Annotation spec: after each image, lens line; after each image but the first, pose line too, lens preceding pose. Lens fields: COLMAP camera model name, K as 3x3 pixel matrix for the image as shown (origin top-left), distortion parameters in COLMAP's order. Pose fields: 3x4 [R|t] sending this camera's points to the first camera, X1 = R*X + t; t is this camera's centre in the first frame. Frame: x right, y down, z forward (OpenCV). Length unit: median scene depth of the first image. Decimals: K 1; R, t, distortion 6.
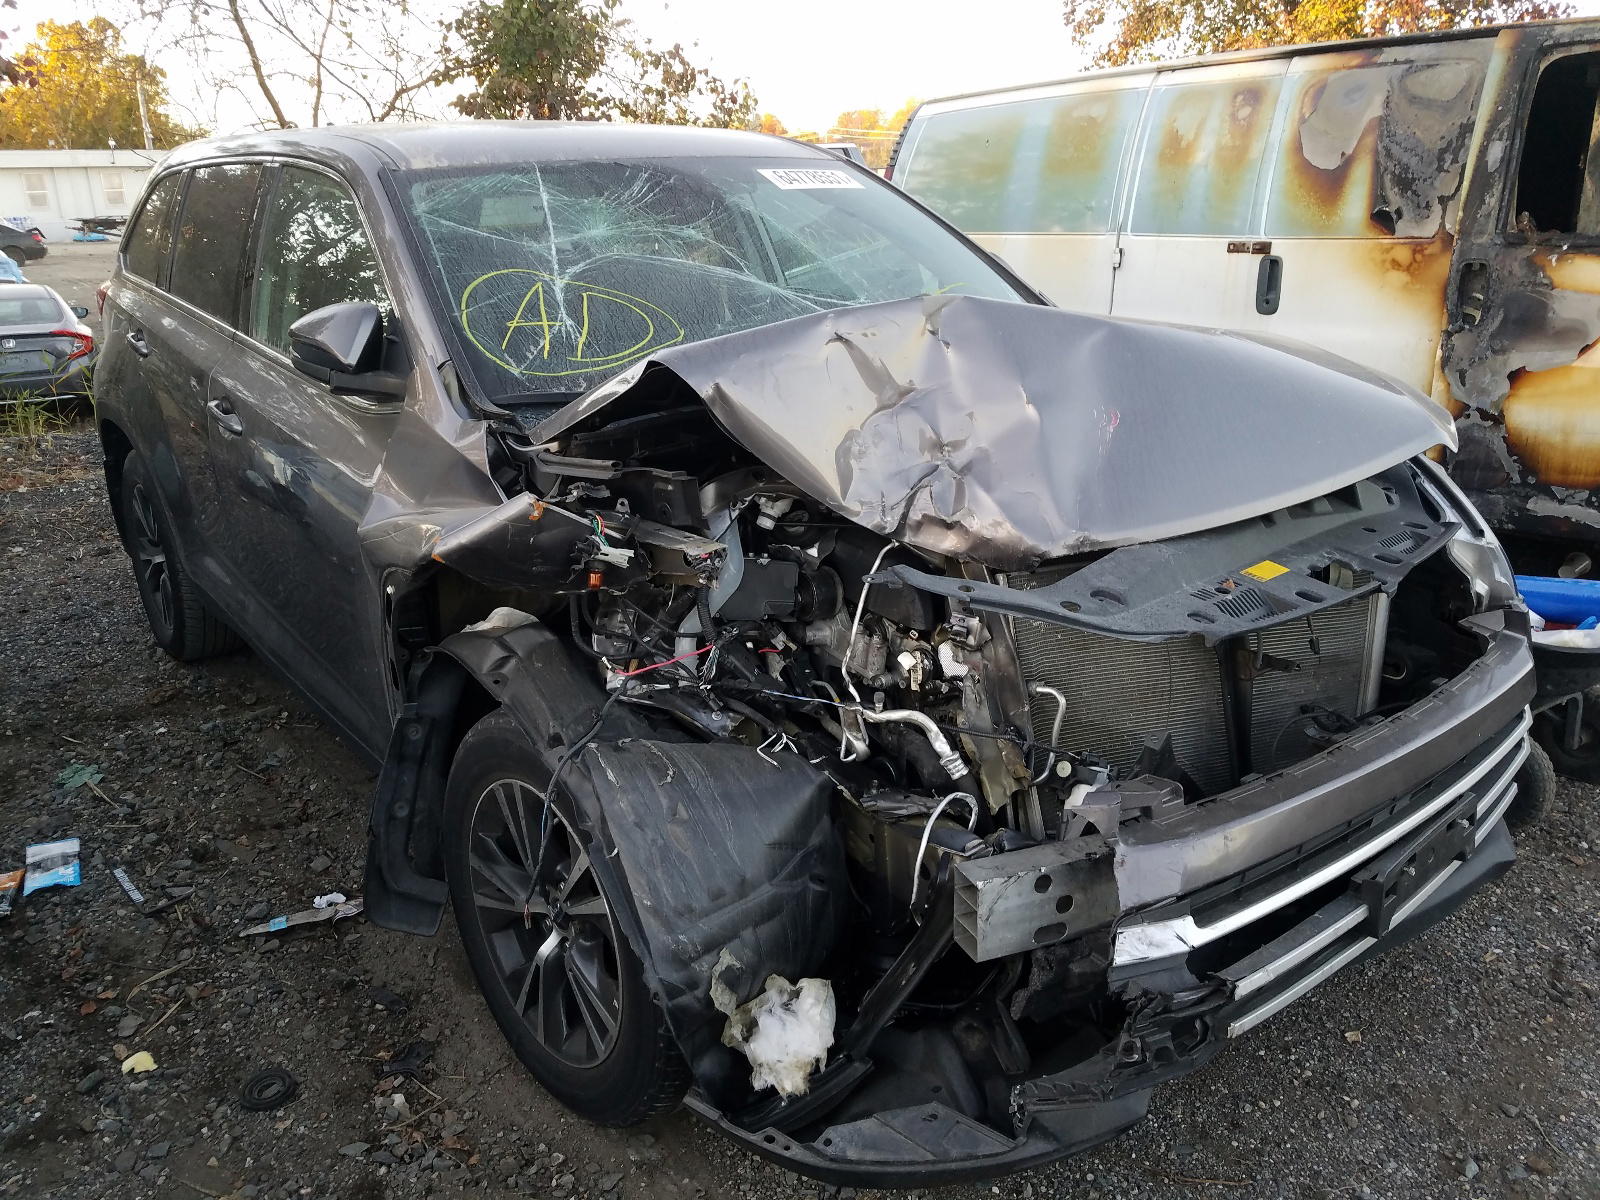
lens RADIAL K [[1232.4, 0, 807.4], [0, 1232.4, 602.8], [0, 0, 1]] dist [0.003831, -0.006171]
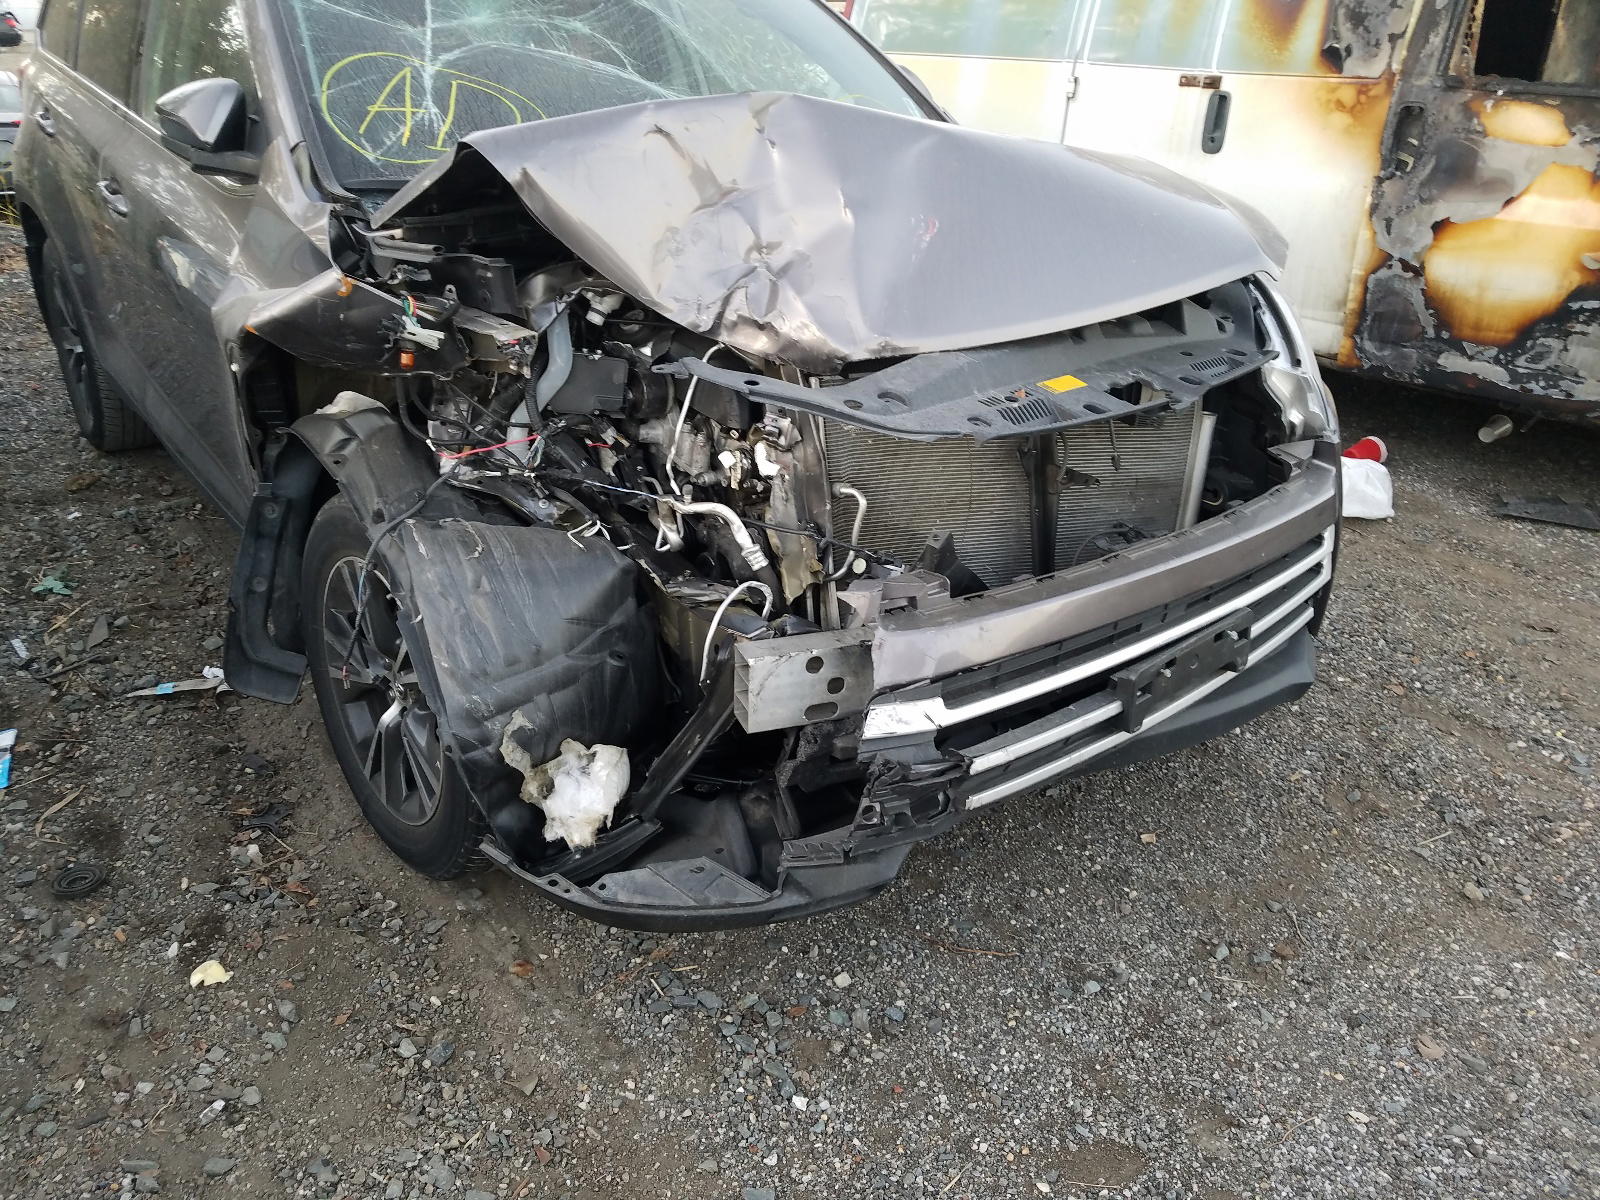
lens RADIAL K [[1232.4, 0, 789.6], [0, 1232.4, 597.0], [0, 0, 1]] dist [0.003831, -0.006171]
pose [[0.998799, 0.048972, 0.001561, 0.133147], [-0.048797, 0.991351, 0.121829, 0.032072], [0.004419, -0.121759, 0.992550, -0.043668]]
